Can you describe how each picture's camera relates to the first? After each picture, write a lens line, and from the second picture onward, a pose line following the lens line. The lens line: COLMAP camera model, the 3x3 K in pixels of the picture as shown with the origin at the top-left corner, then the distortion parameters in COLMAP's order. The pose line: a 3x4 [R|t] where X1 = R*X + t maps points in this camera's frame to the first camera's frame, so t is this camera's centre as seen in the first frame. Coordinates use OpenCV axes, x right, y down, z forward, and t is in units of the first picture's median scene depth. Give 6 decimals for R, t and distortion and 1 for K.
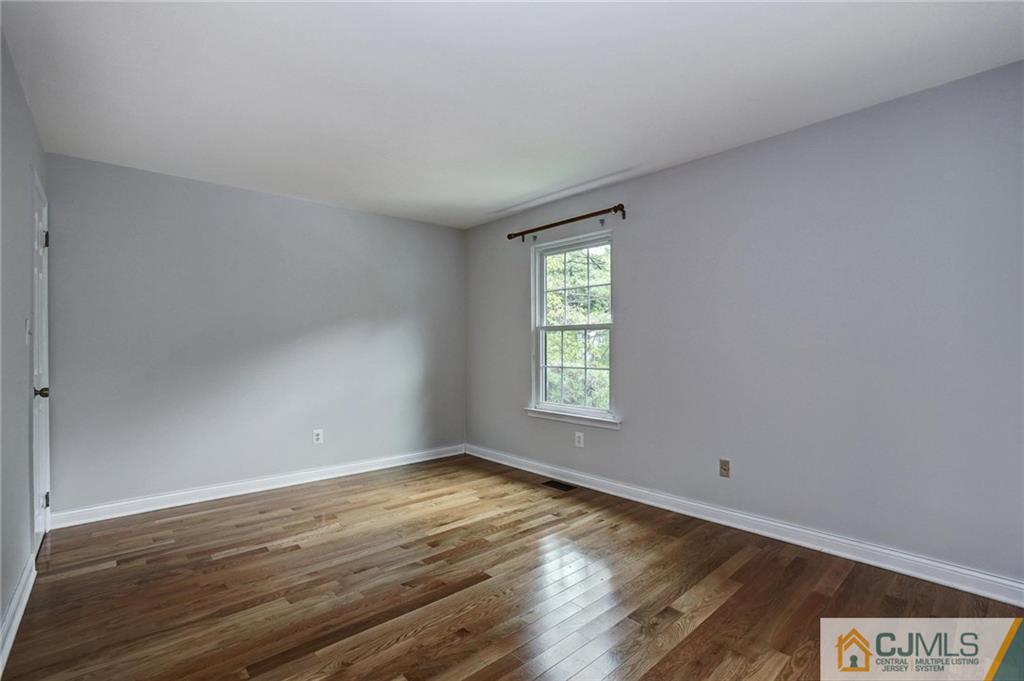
lens RADIAL K [[459.0, 0, 490.4], [0, 459.0, 346.2], [0, 0, 1]] dist [0.000219, 0.000067]
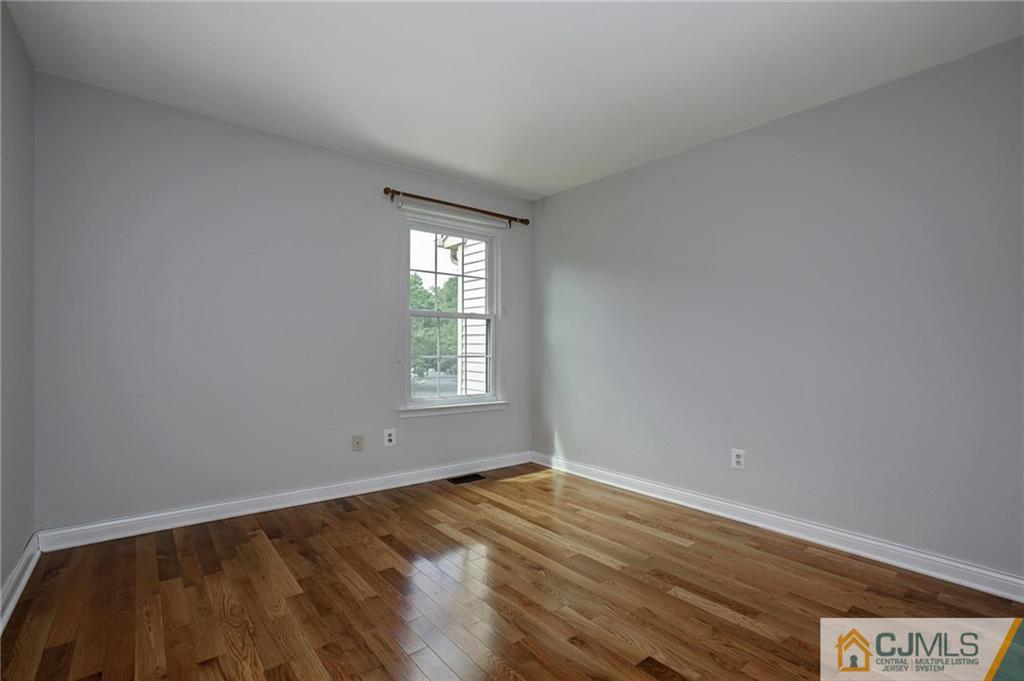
lens RADIAL K [[487.1, 0, 518.5], [0, 487.1, 329.3], [0, 0, 1]] dist [-0.035615, 0.001415]
pose [[0.051608, 0.032139, 0.998150, -0.778512], [-0.017251, 0.999362, -0.031287, 0.017286], [-0.998518, -0.015605, 0.052129, 0.751716]]
